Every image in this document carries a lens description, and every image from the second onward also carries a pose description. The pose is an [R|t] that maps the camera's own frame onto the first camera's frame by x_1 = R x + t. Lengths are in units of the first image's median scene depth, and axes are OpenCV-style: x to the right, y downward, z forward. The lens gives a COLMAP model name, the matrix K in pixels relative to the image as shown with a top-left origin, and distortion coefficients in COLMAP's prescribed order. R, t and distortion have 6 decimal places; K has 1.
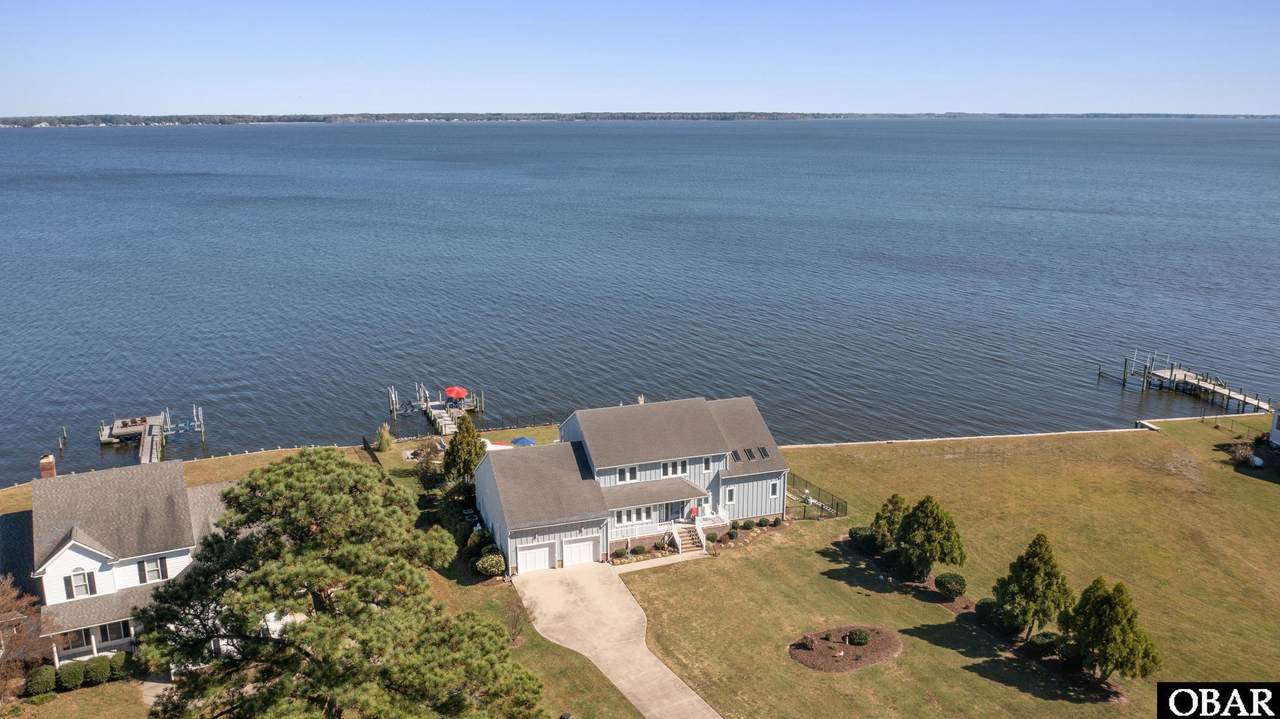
lens RADIAL K [[1003.9, 0, 640.0], [0, 1003.9, 359.5], [0, 0, 1]] dist [-0.017935, -0.000419]
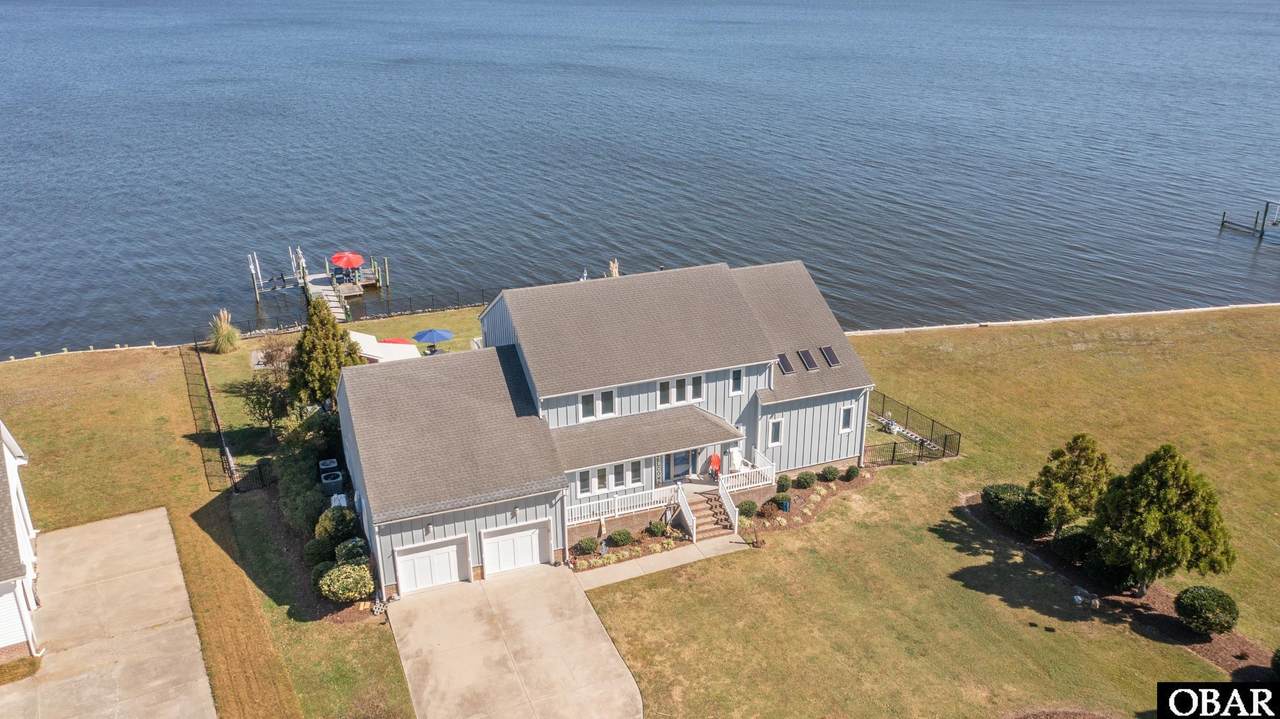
lens RADIAL K [[1003.9, 0, 640.0], [0, 1003.9, 359.5], [0, 0, 1]] dist [-0.017935, -0.000419]
pose [[0.999367, -0.017185, 0.031159, -0.006173], [0.012807, 0.990678, 0.135624, 0.014462], [-0.033199, -0.135139, 0.990270, 0.450081]]
